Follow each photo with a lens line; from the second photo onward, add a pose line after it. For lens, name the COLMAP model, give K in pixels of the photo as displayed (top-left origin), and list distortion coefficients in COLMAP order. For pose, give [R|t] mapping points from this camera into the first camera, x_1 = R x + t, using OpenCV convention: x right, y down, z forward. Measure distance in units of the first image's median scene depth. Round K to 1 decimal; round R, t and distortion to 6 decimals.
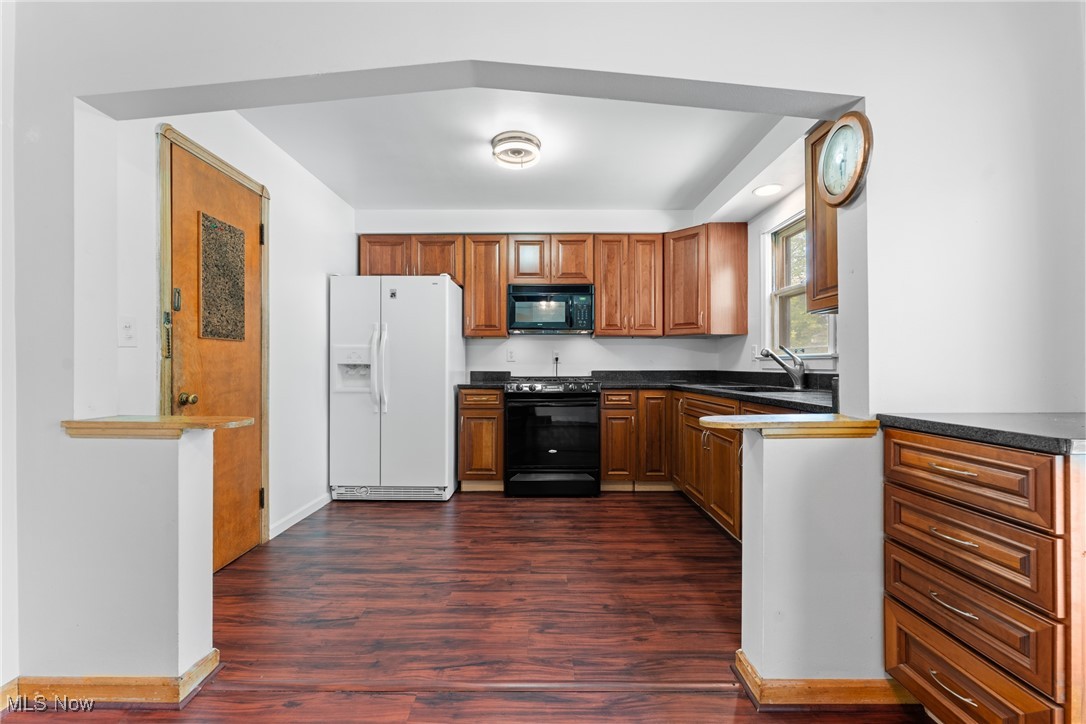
lens RADIAL K [[442.6, 0, 539.0], [0, 442.6, 364.1], [0, 0, 1]] dist [-0.003253, 0.001898]
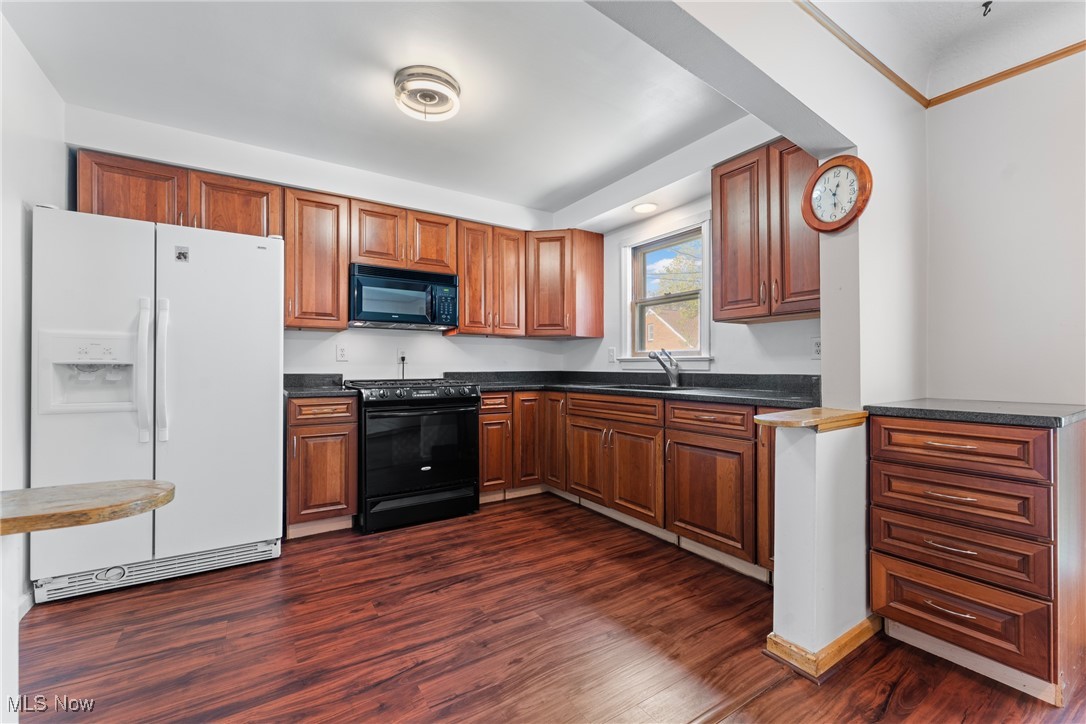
lens RADIAL K [[442.6, 0, 541.7], [0, 442.6, 366.0], [0, 0, 1]] dist [-0.003253, 0.001898]
pose [[0.831469, 0.000799, 0.555571, -0.266122], [-0.002300, 0.999995, 0.002004, 0.000590], [-0.555567, -0.002944, 0.831467, 0.189041]]
